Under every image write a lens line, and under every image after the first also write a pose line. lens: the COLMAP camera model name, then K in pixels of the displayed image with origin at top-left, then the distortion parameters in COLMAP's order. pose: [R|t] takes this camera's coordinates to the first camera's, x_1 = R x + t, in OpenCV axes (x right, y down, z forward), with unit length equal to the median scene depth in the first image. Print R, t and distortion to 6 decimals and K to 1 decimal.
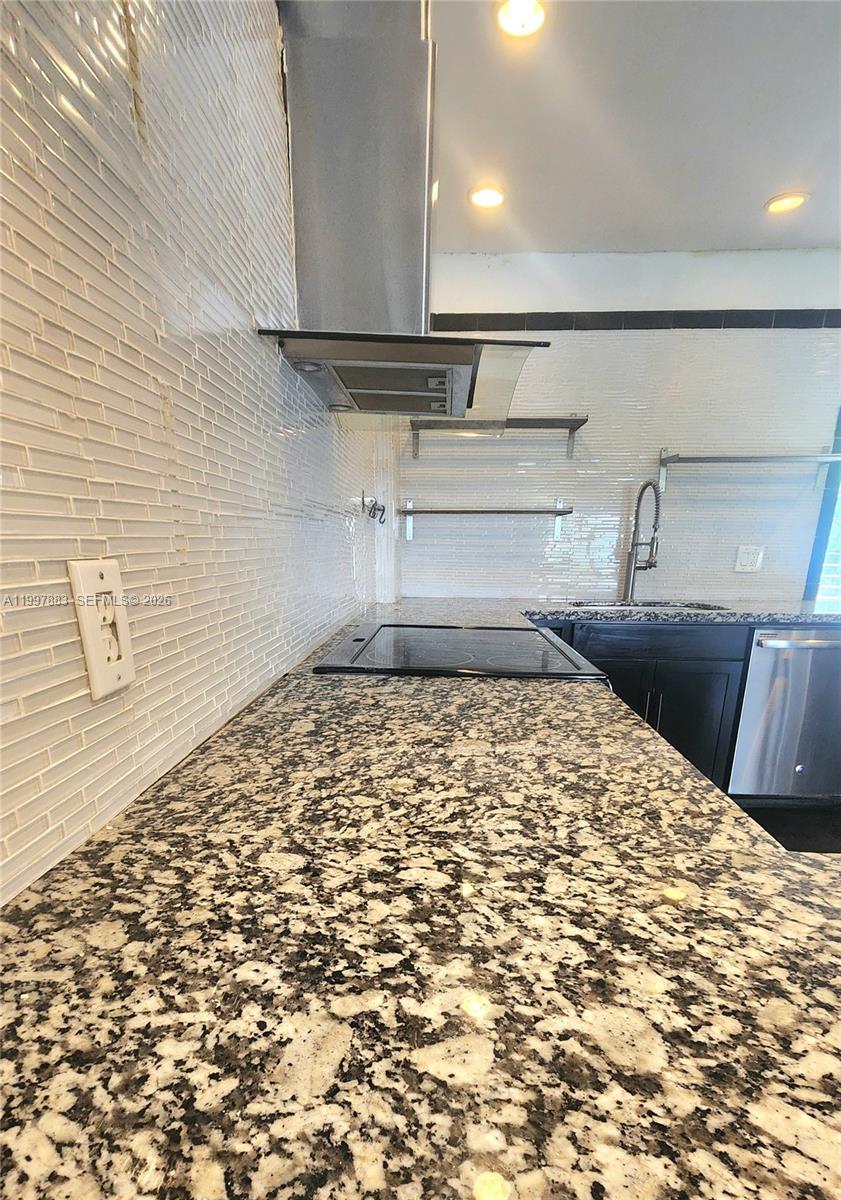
lens RADIAL K [[609.6, 0, 415.9], [0, 609.6, 750.2], [0, 0, 1]] dist [0.000776, -0.004920]
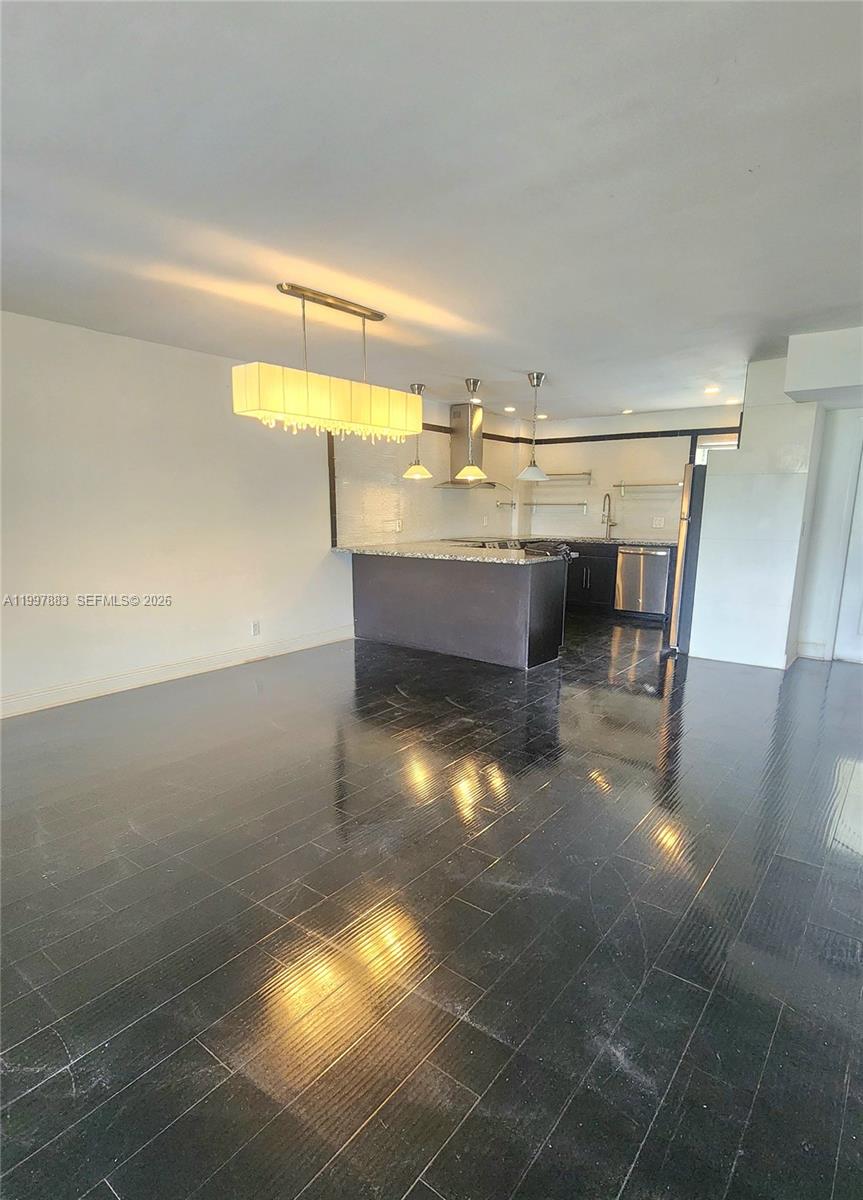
lens RADIAL K [[642.0, 0, 438.0], [0, 642.0, 632.3], [0, 0, 1]] dist [0.021979, 0.000271]
pose [[0.825214, 0.111508, -0.553703, 4.903081], [-0.181443, 0.980695, -0.072916, 1.749192], [0.534883, 0.160637, 0.829516, -5.793182]]
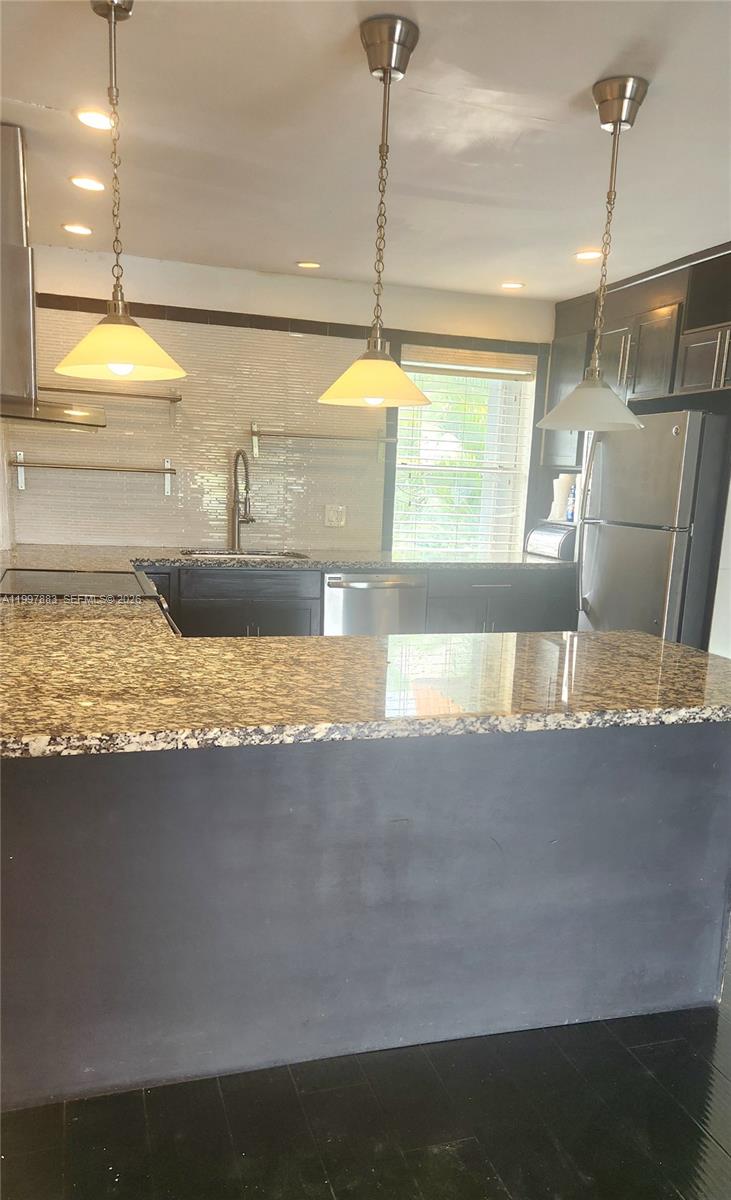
lens RADIAL K [[921.1, 0, 386.3], [0, 921.1, 665.9], [0, 0, 1]] dist [0.065562, -0.009455]
pose [[0.931704, -0.038357, 0.361188, -0.066445], [0.075651, 0.993093, -0.089683, 0.544348], [-0.355254, 0.110882, 0.928170, -2.526473]]
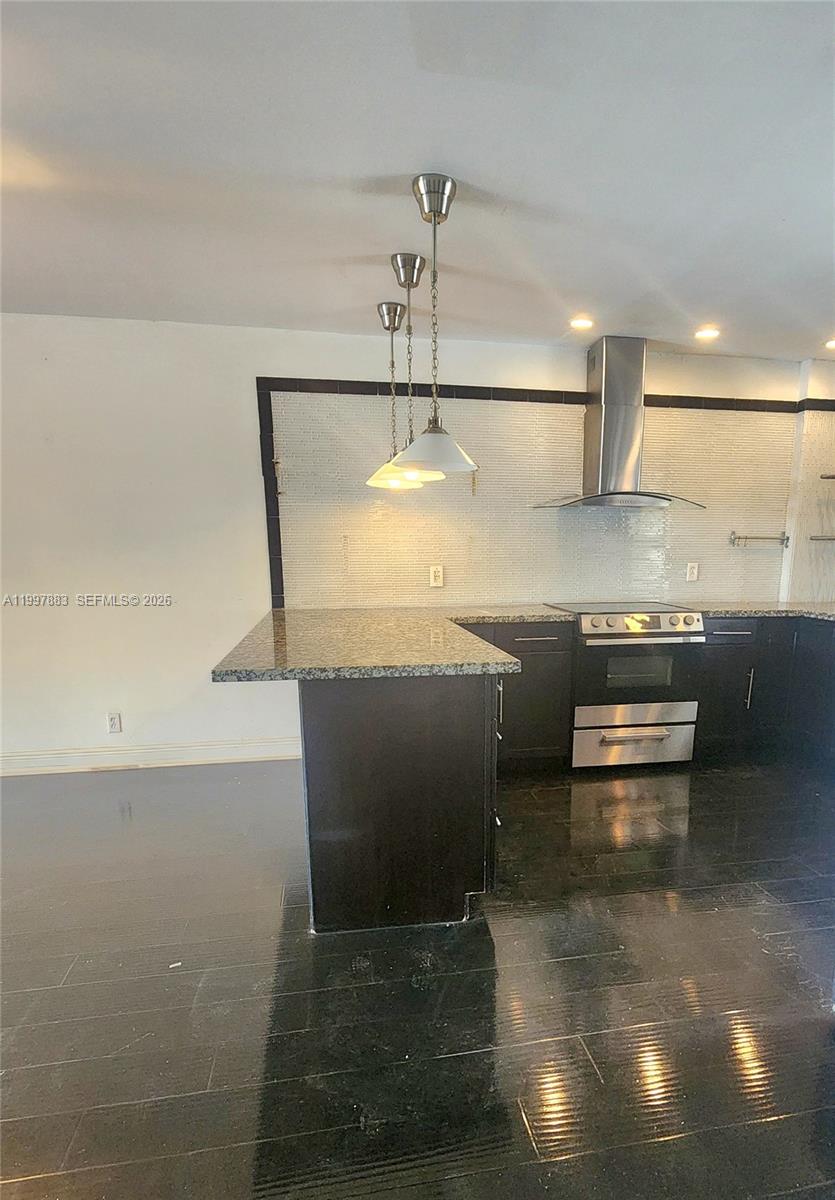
lens RADIAL K [[670.7, 0, 456.1], [0, 670.7, 703.1], [0, 0, 1]] dist [-0.005370, -0.002777]
pose [[0.241940, 0.214143, -0.946366, 4.657572], [-0.307060, 0.942112, 0.134680, 0.027352], [0.920423, 0.258007, 0.293689, -0.389400]]
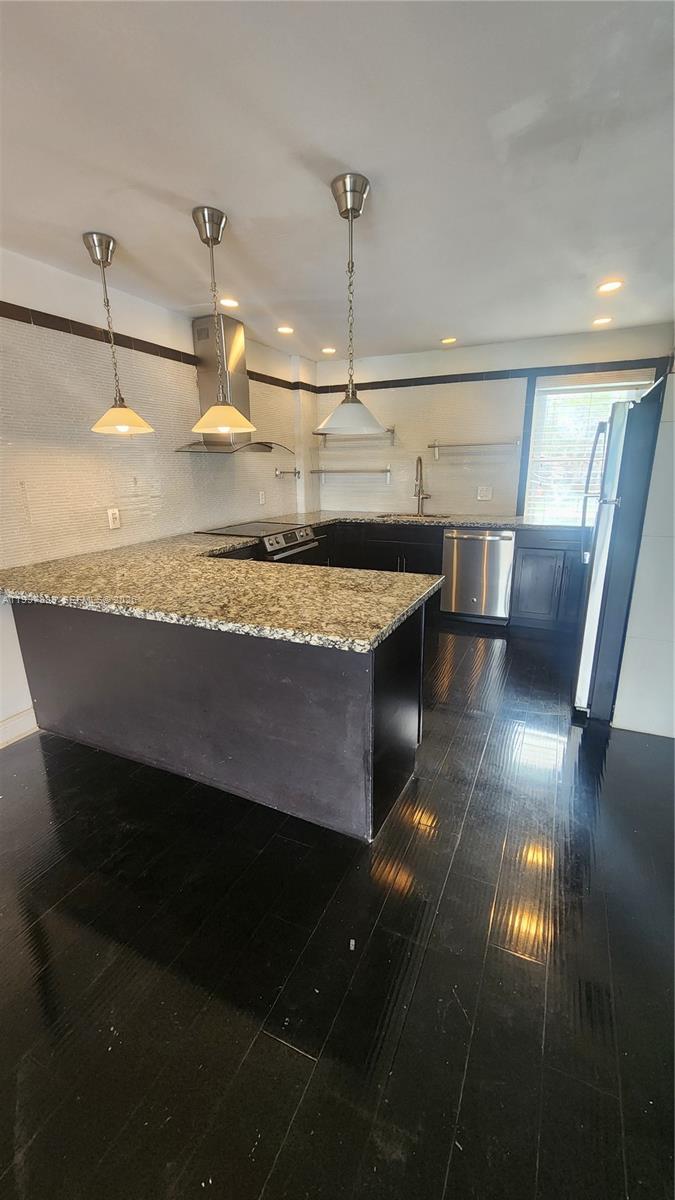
lens RADIAL K [[488.9, 0, 338.5], [0, 488.9, 605.5], [0, 0, 1]] dist [-0.000624, -0.000417]
pose [[0.928345, 0.087585, -0.361253, 2.686008], [-0.101748, 0.994602, -0.020330, 0.421824], [0.357523, 0.055630, 0.932246, -2.150078]]
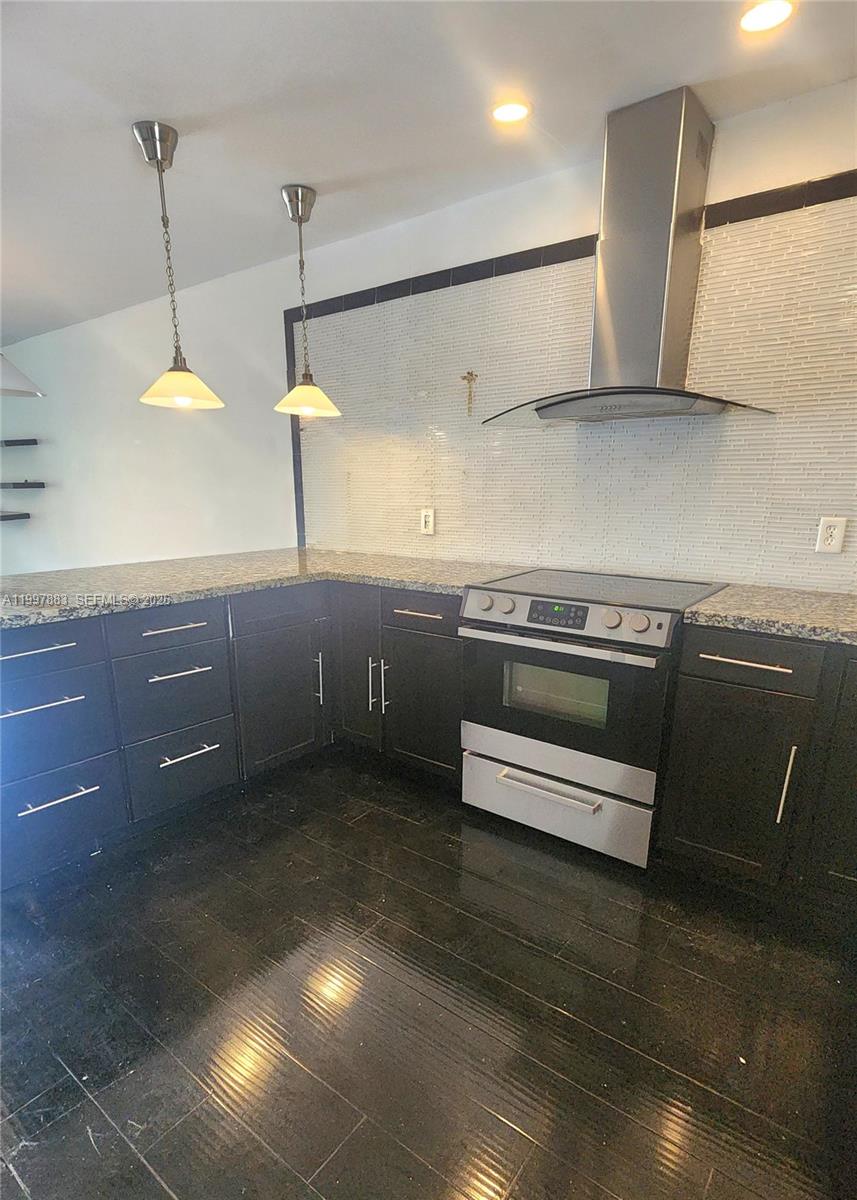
lens RADIAL K [[625.4, 0, 421.6], [0, 625.4, 663.9], [0, 0, 1]] dist [0.012018, 0.001303]
pose [[-0.571235, 0.224393, -0.789518, 2.911600], [-0.262592, 0.861386, 0.434811, -1.055031], [0.777648, 0.455700, -0.433130, 2.741702]]
